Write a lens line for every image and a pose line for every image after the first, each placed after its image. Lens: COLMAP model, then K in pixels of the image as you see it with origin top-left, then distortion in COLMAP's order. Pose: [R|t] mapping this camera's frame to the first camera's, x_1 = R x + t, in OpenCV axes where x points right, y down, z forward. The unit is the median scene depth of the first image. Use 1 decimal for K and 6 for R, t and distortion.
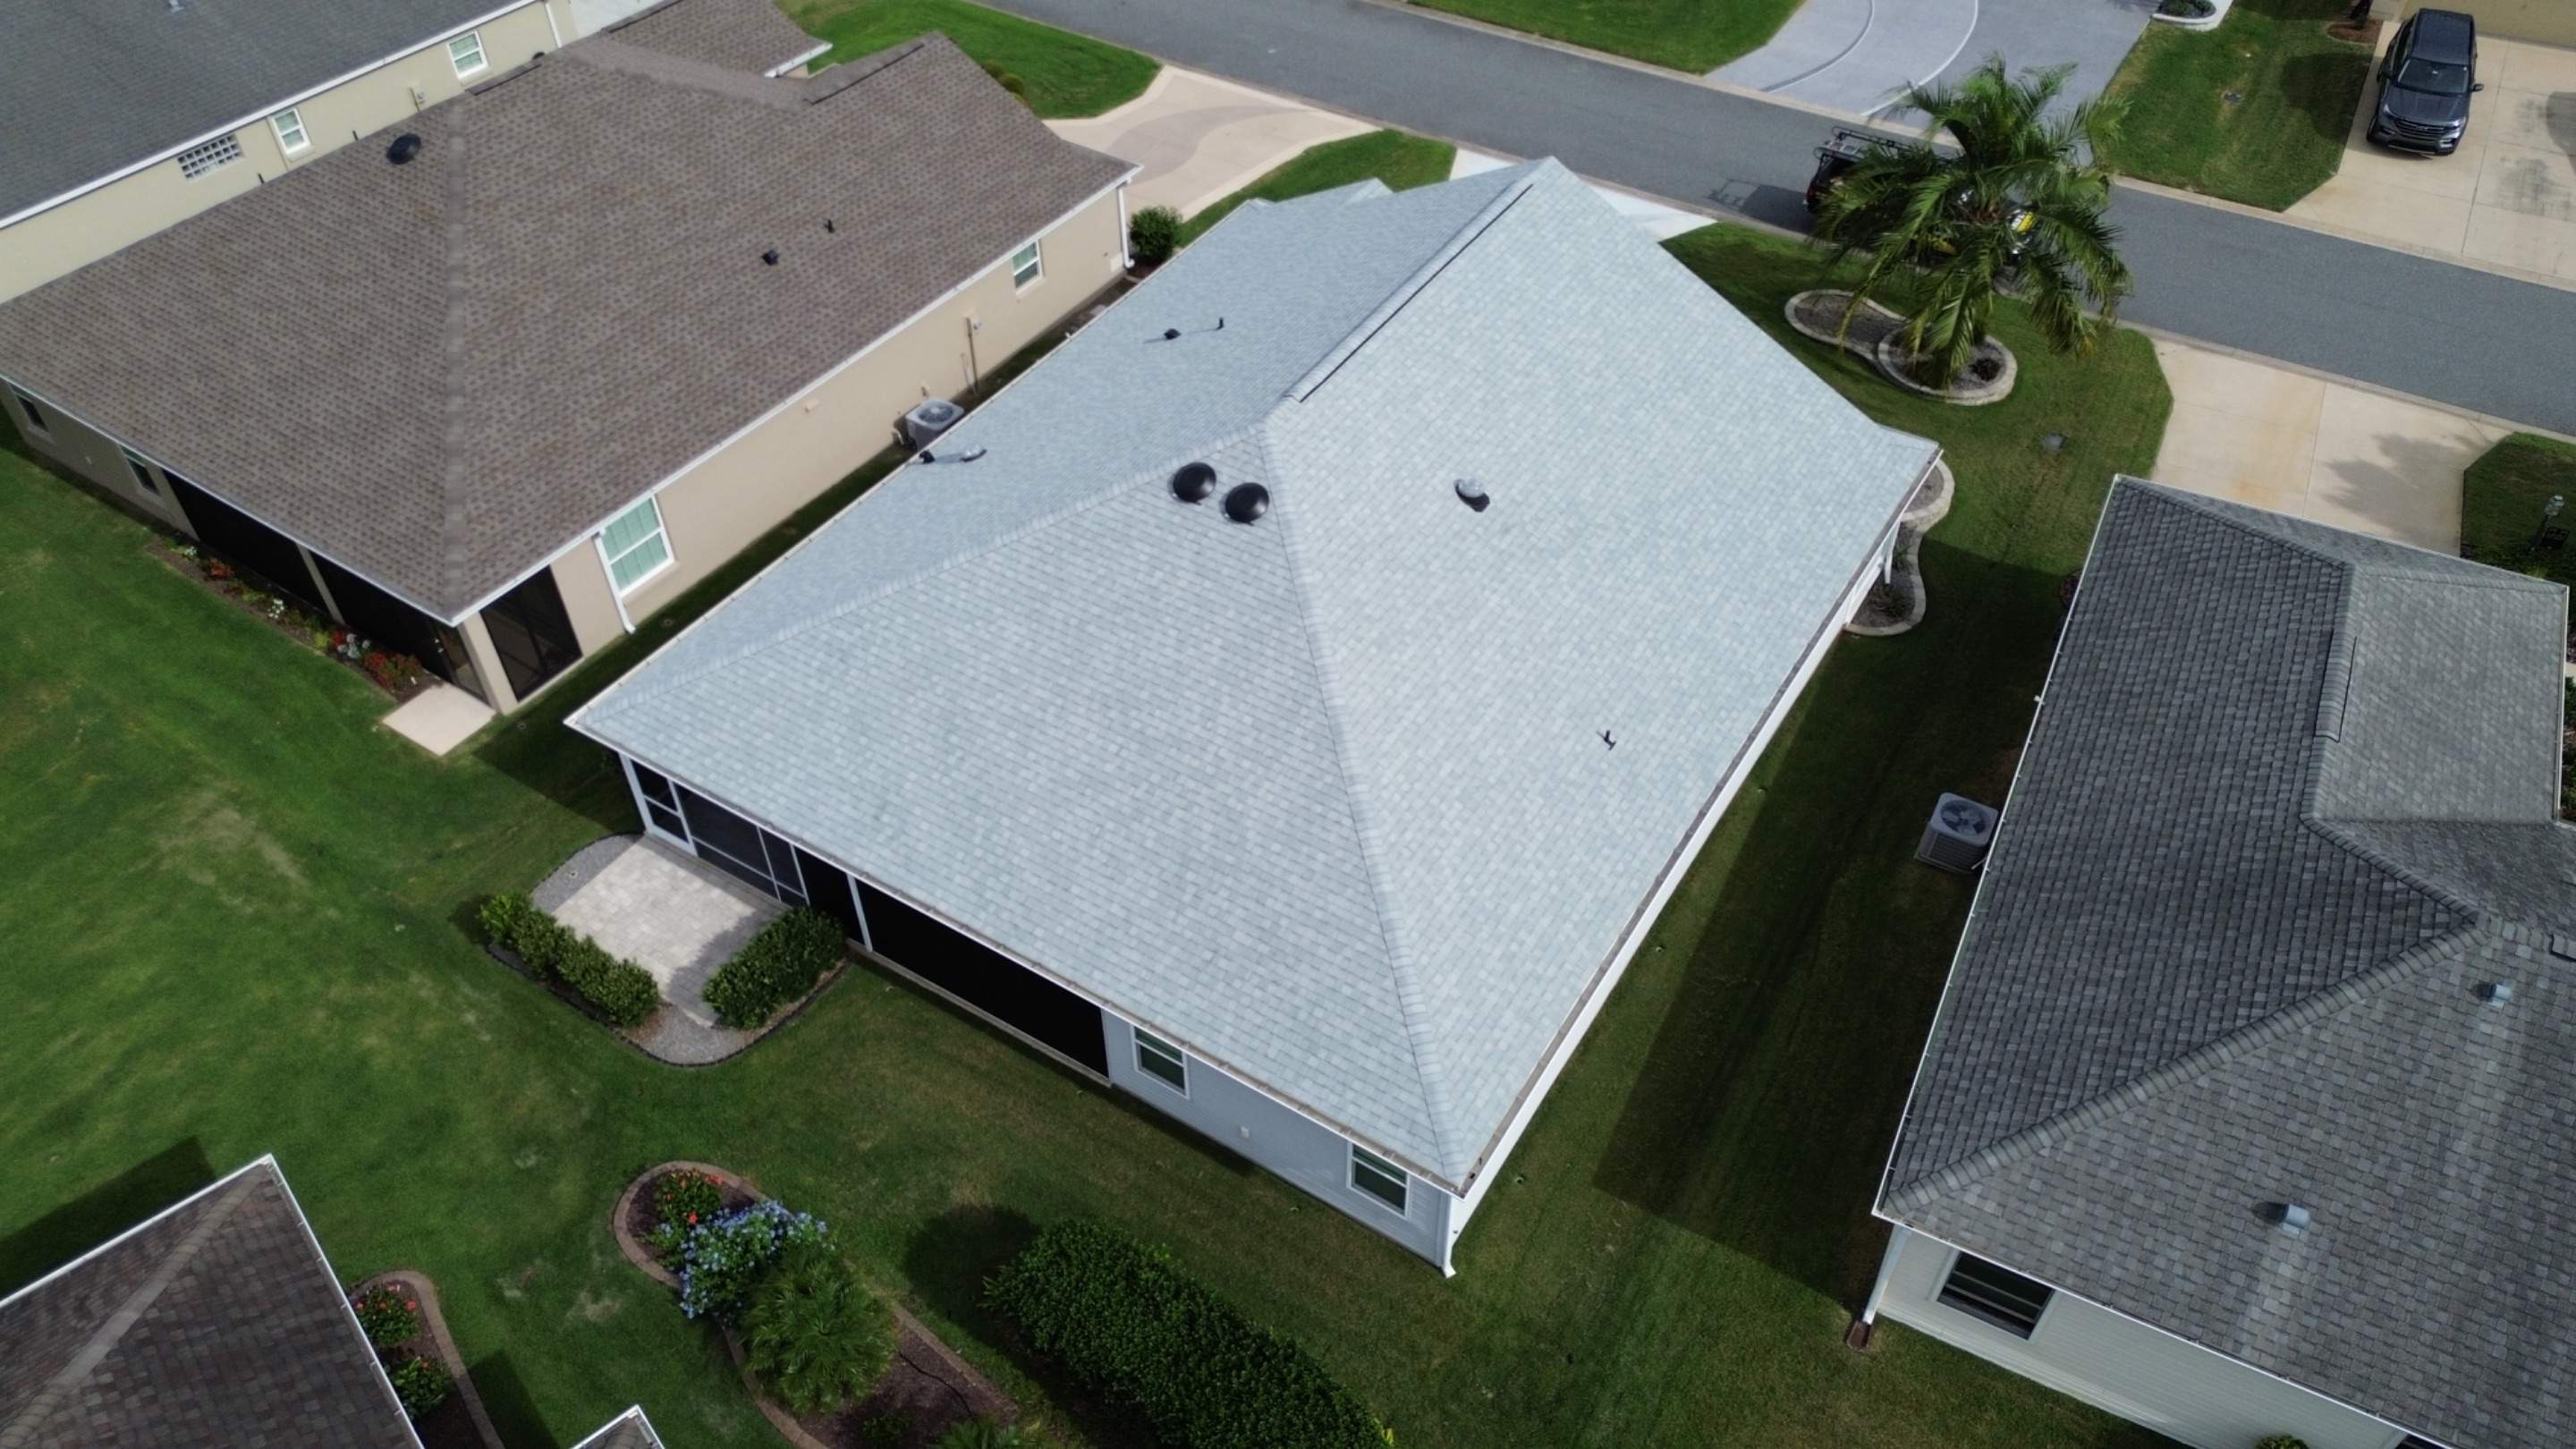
lens RADIAL K [[1821.8, 0, 1281.1], [0, 1821.8, 721.7], [0, 0, 1]] dist [0.083279, -0.091423]
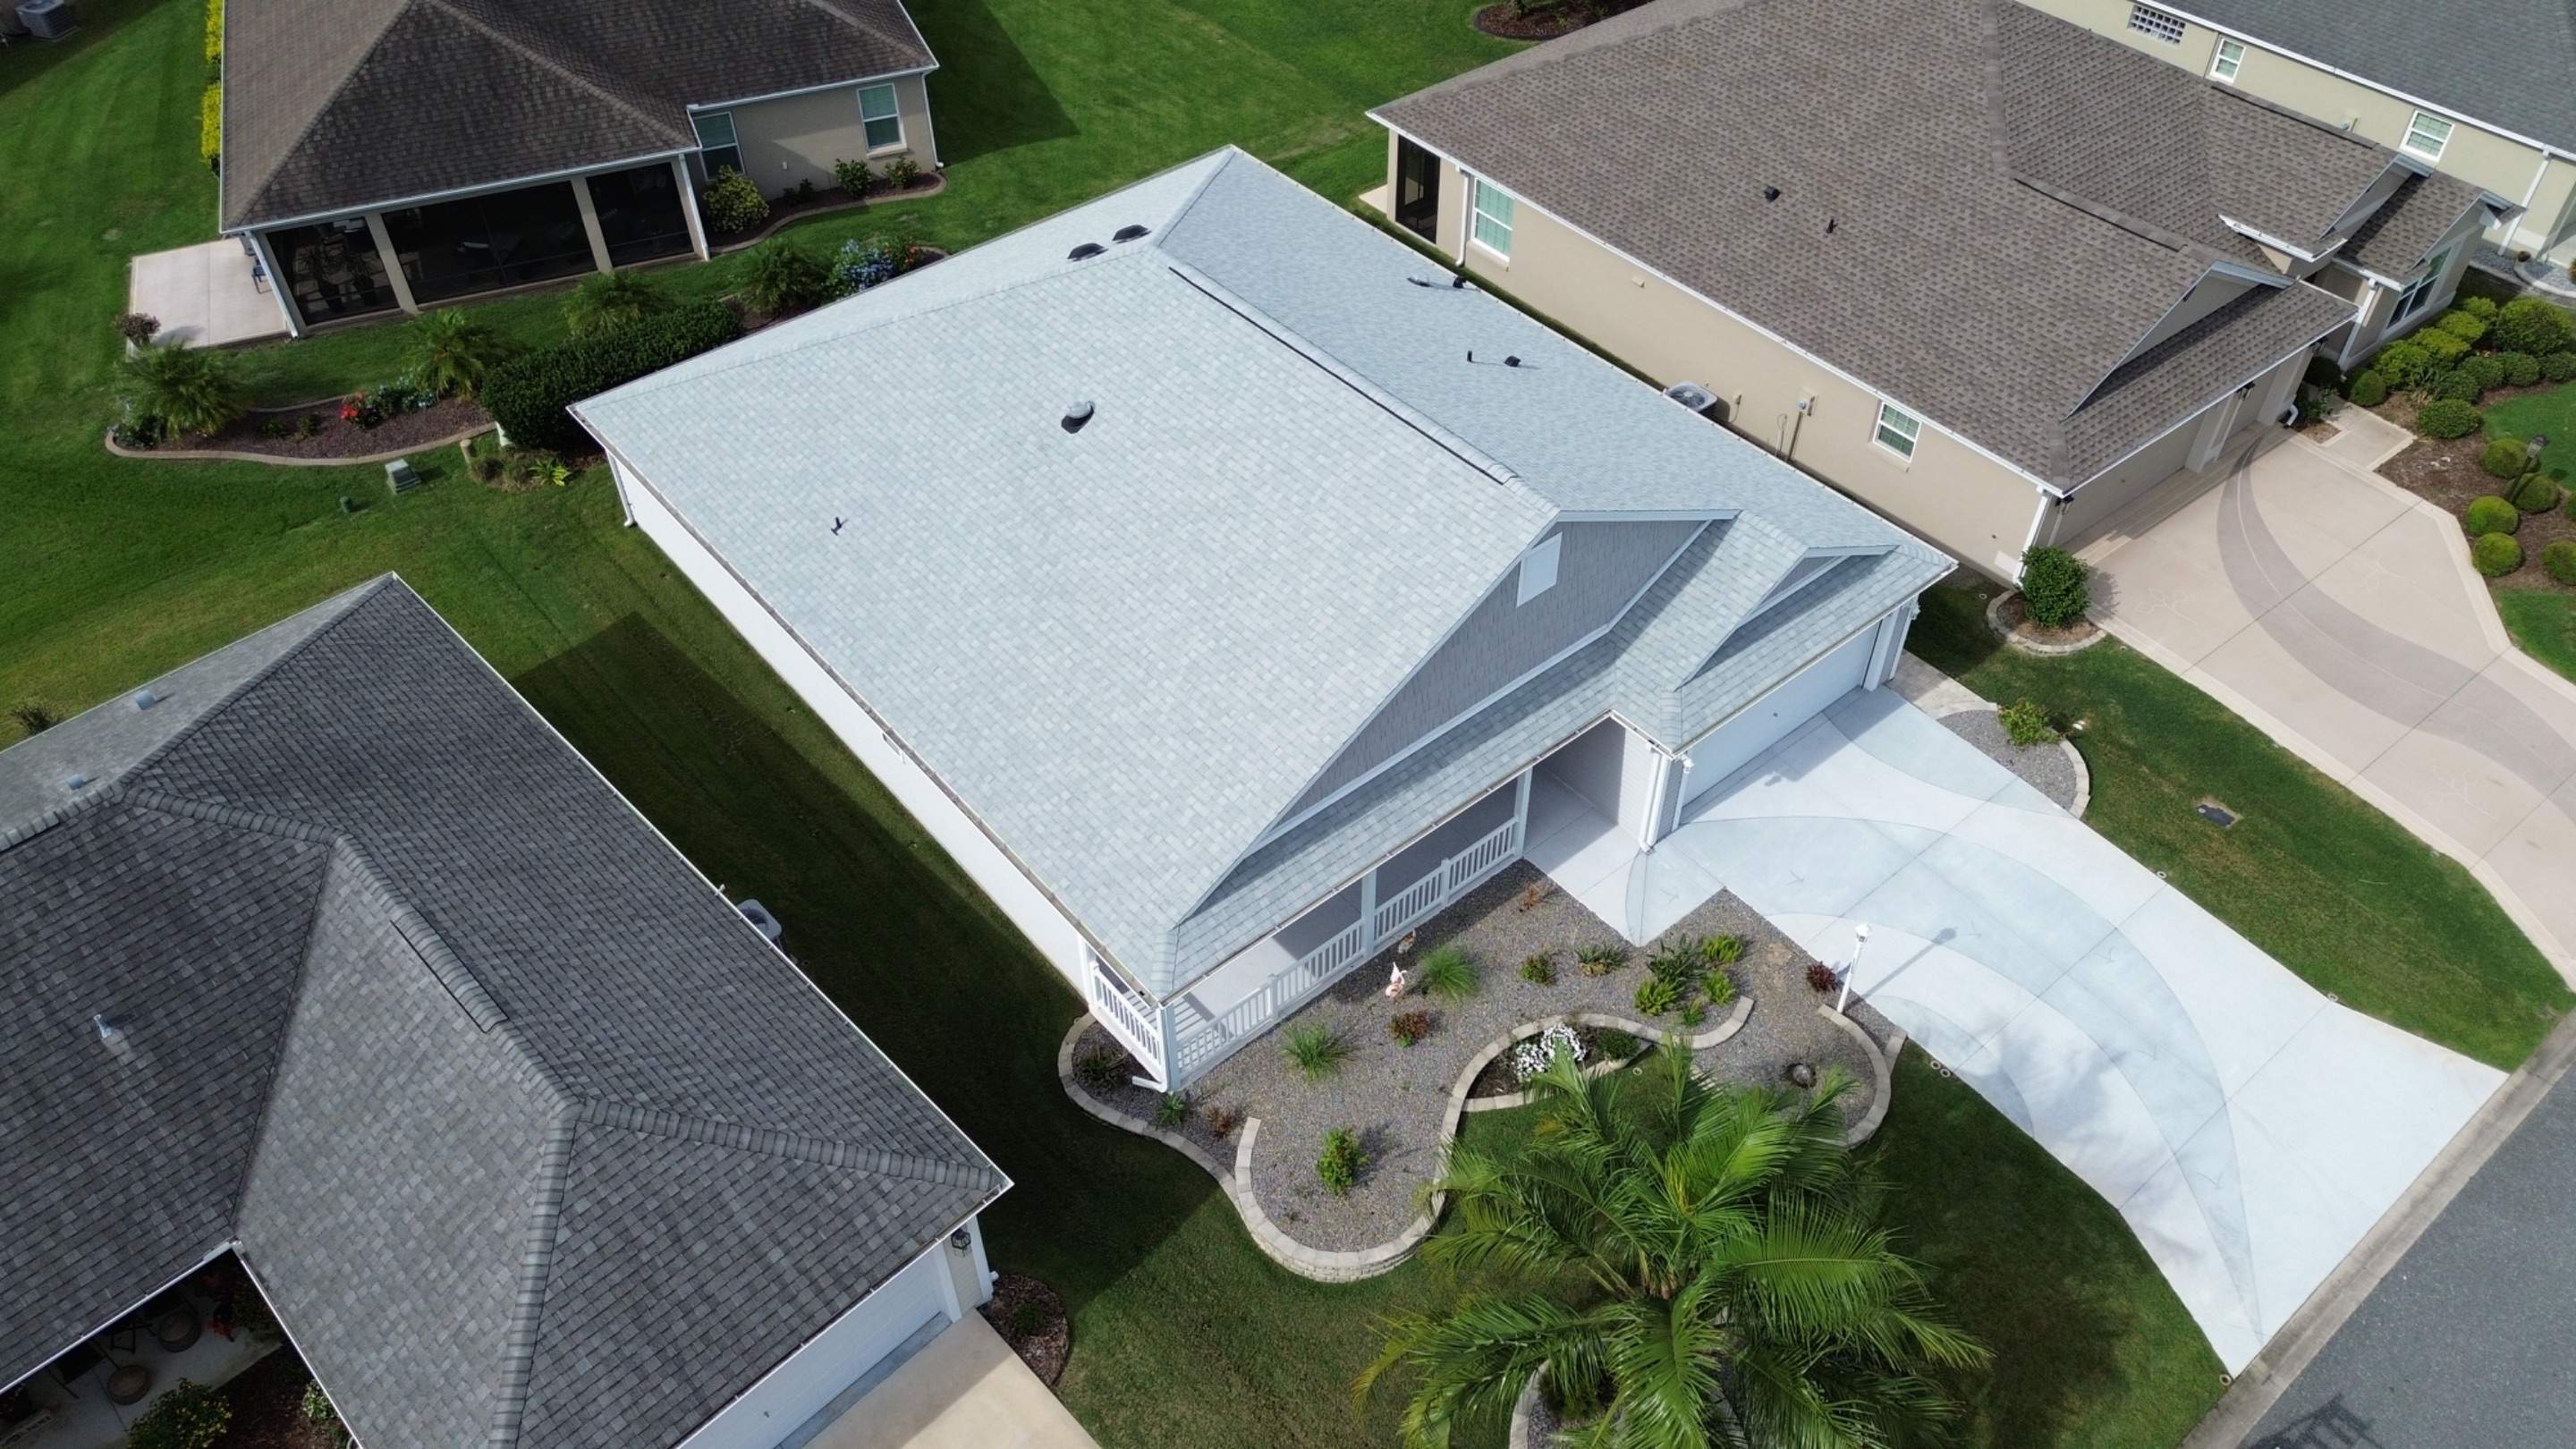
lens RADIAL K [[1821.8, 0, 1281.1], [0, 1821.8, 721.7], [0, 0, 1]] dist [0.083279, -0.091423]
pose [[-0.309376, 0.671549, -0.673281, 0.740102], [-0.652021, 0.365578, 0.664245, -0.690727], [0.692210, 0.644495, 0.324763, 0.713416]]
